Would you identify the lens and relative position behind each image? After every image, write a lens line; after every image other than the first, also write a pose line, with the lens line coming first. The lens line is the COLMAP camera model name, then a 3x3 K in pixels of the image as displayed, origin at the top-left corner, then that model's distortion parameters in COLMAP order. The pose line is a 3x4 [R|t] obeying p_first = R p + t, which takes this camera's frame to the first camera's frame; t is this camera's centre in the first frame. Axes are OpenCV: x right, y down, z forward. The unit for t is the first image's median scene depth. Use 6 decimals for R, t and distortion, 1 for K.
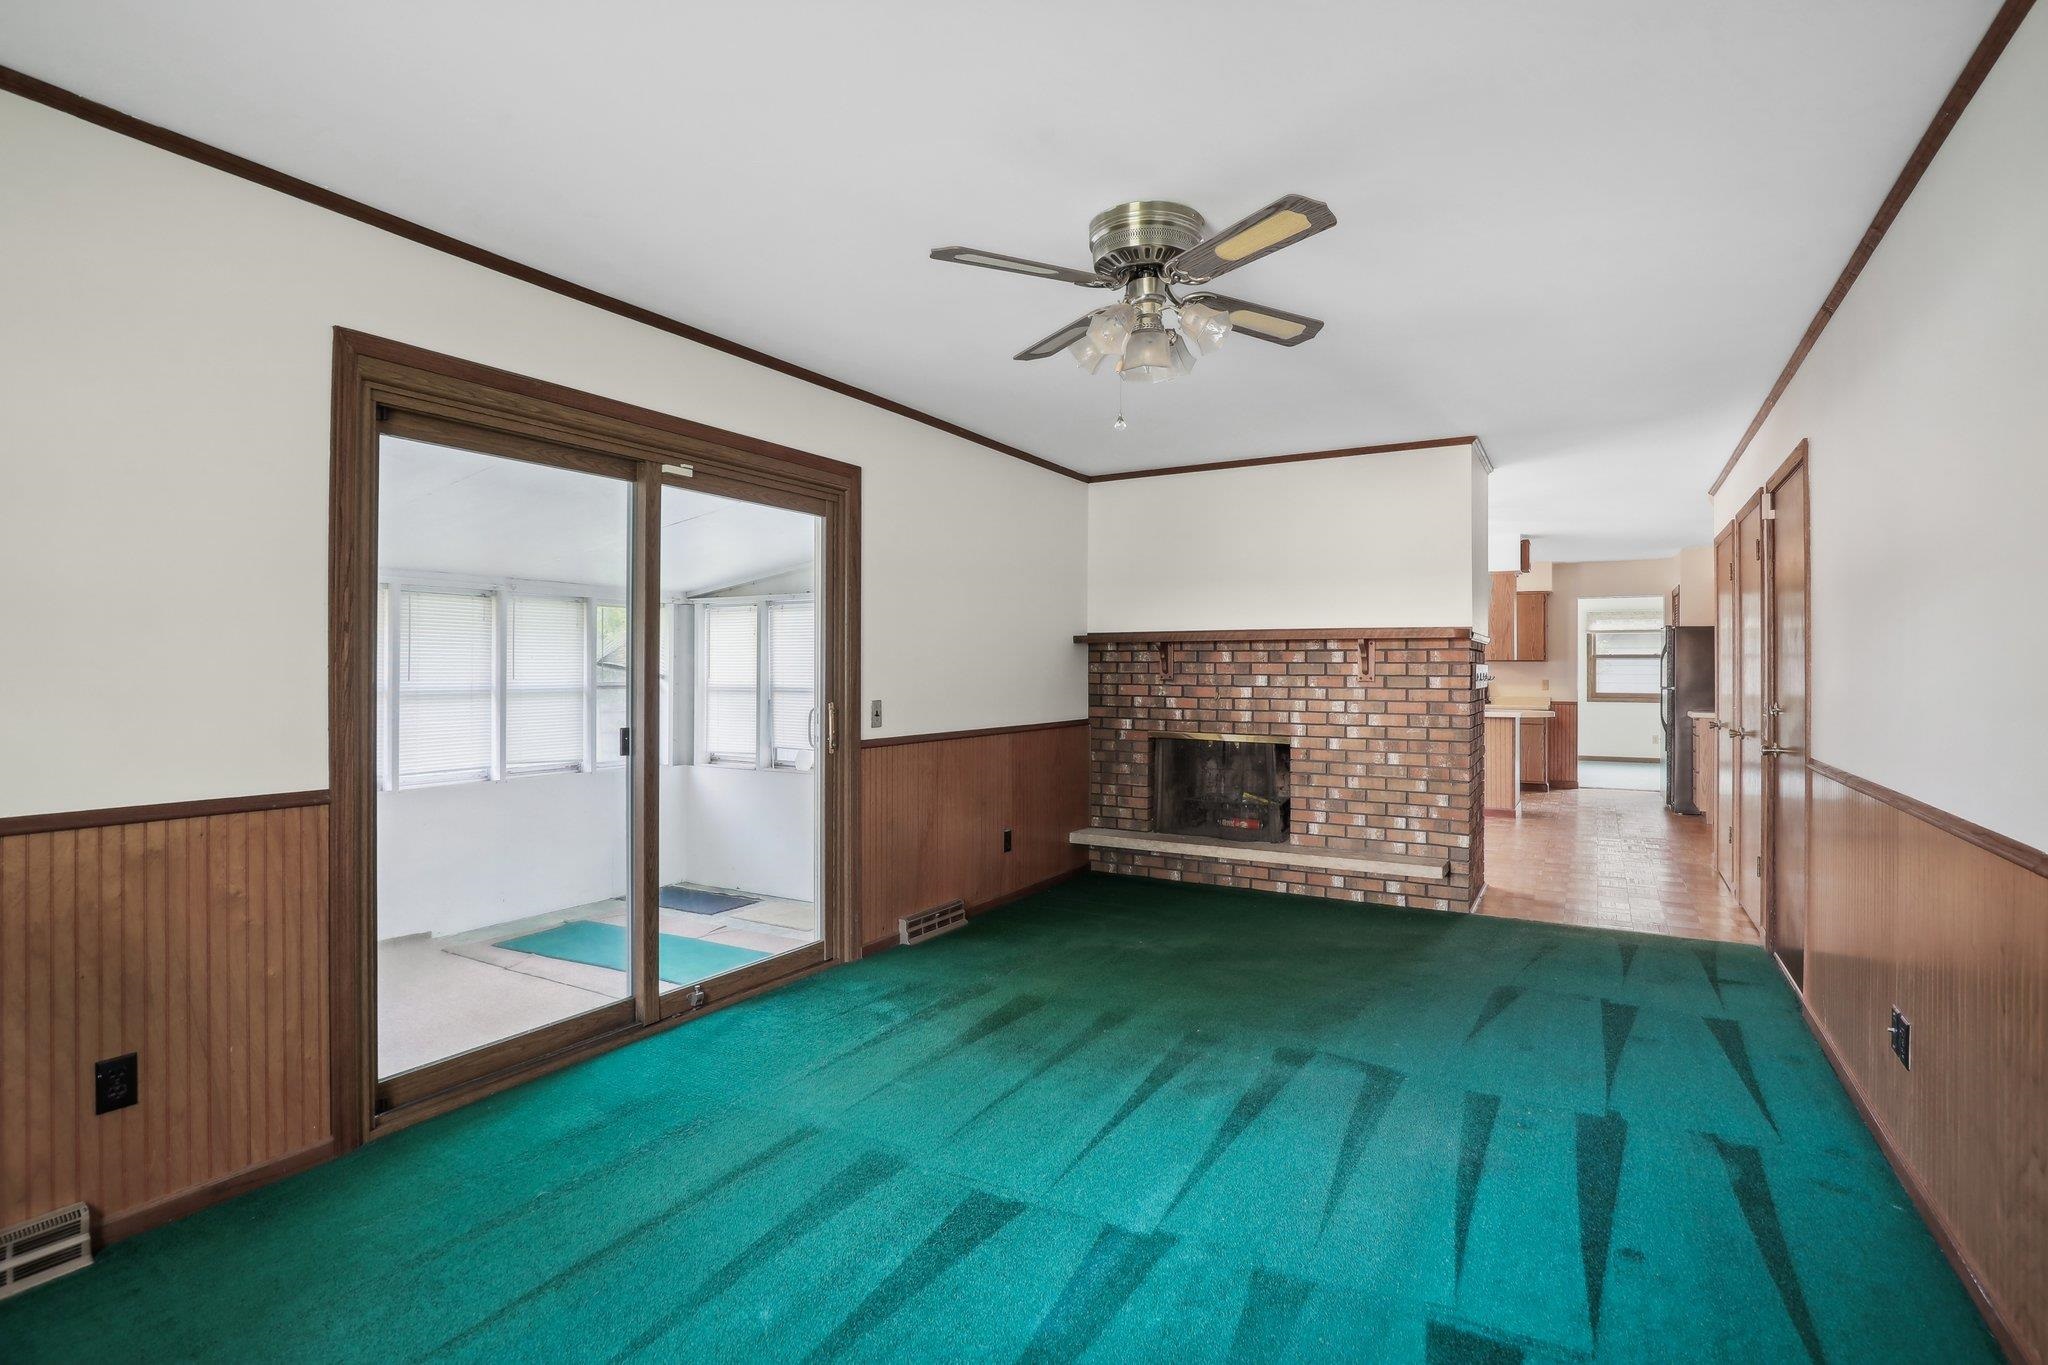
lens RADIAL K [[999.7, 0, 1044.9], [0, 999.7, 673.9], [0, 0, 1]] dist [-0.006617, -0.000490]
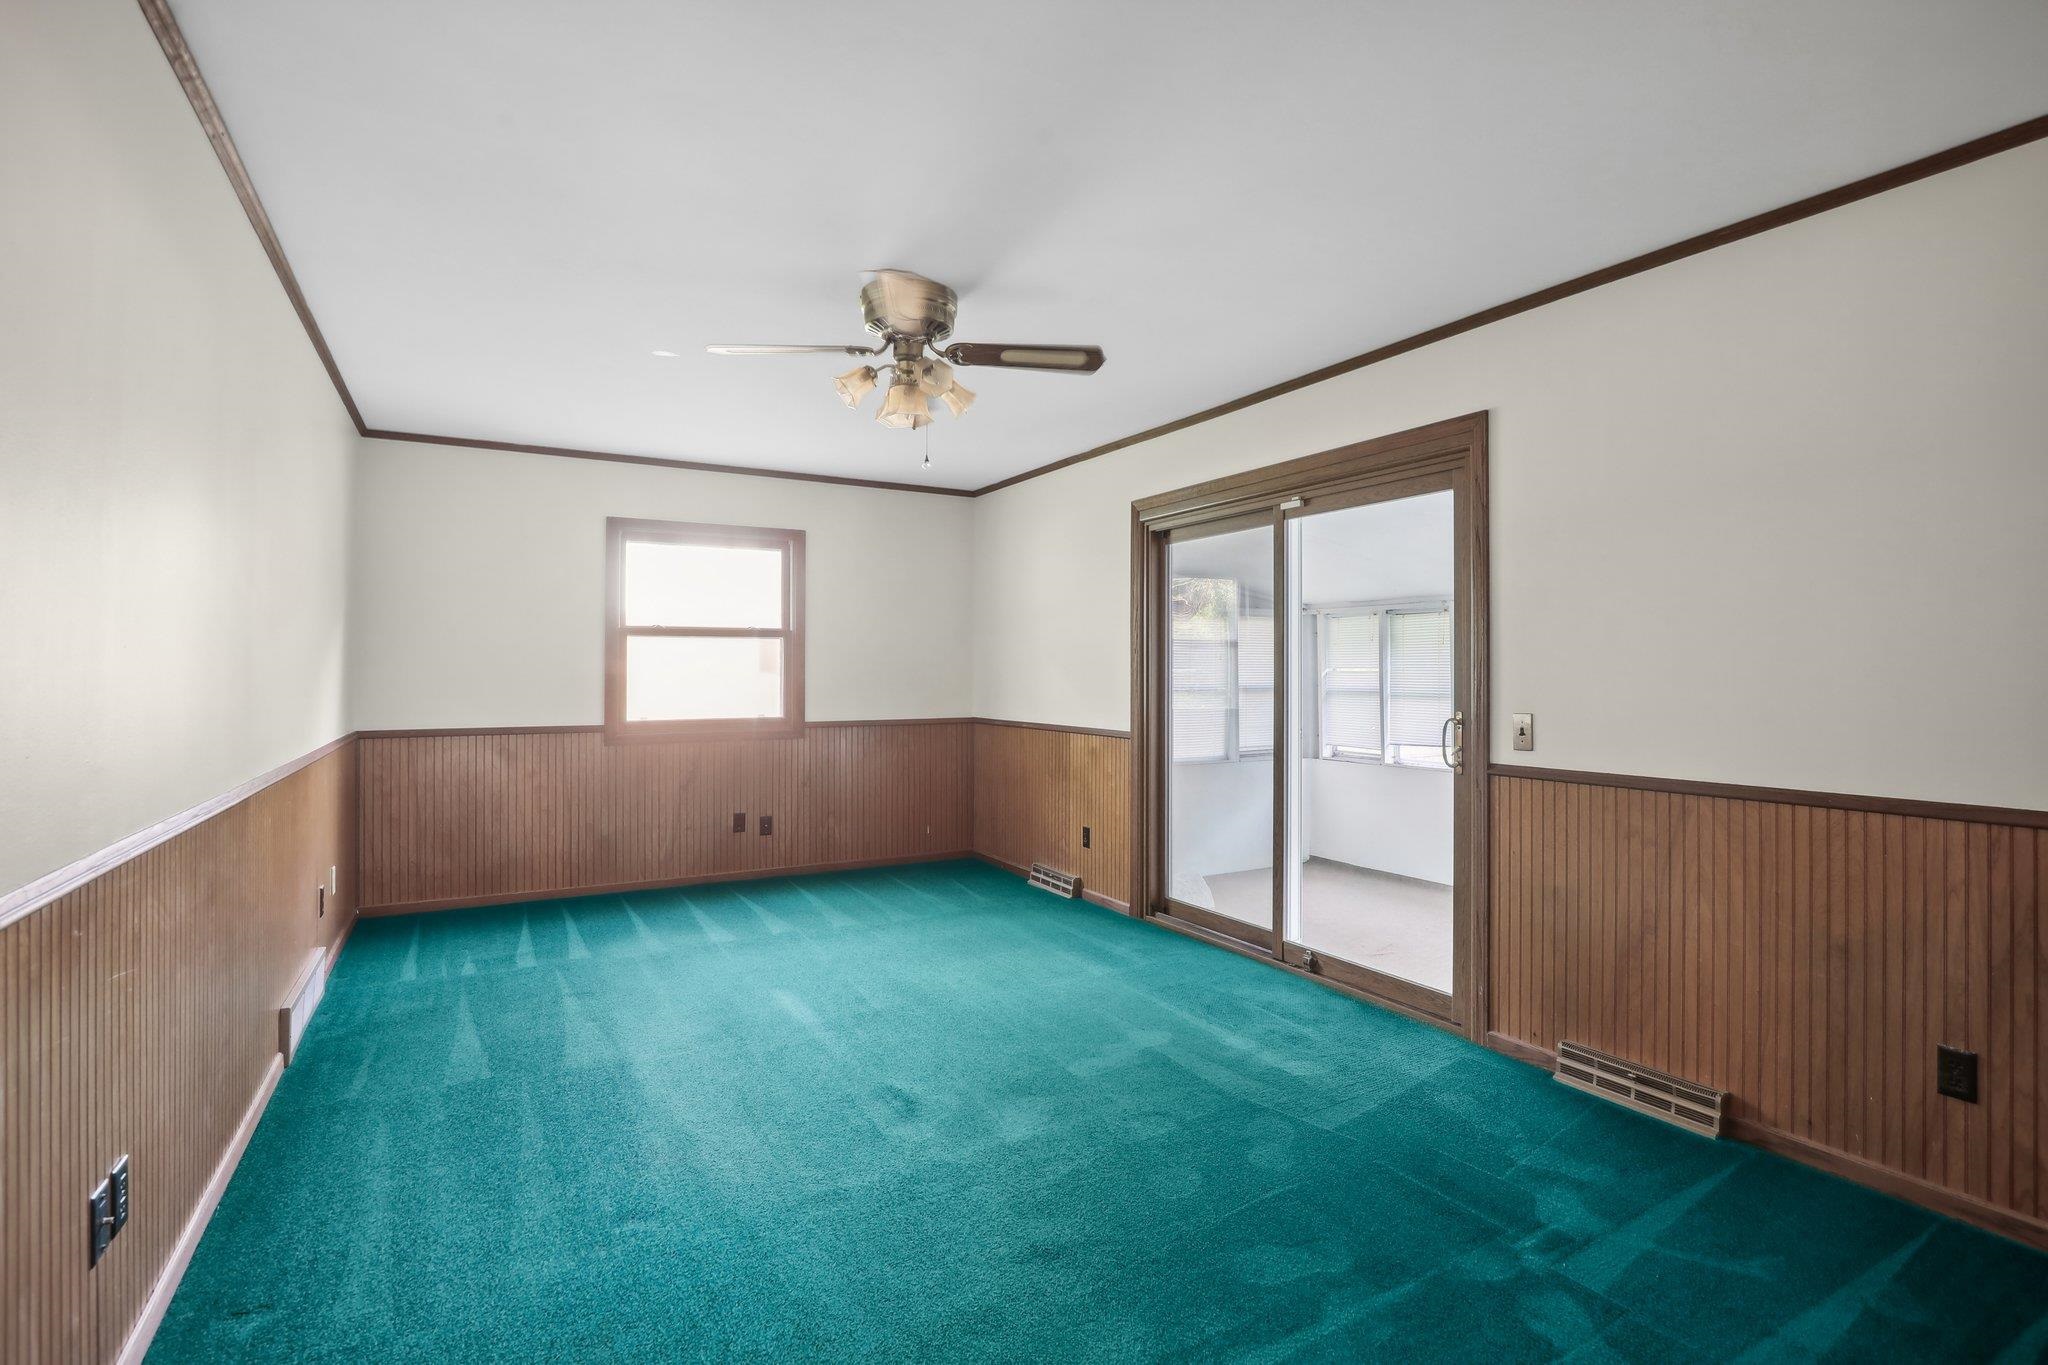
lens RADIAL K [[976.6, 0, 1039.9], [0, 976.6, 668.2], [0, 0, 1]] dist [-0.037654, 0.007577]
pose [[-0.512499, -0.002706, -0.858683, 0.671863], [-0.000525, 0.999996, -0.002839, -0.005163], [0.858687, -0.001004, -0.512499, 1.152853]]
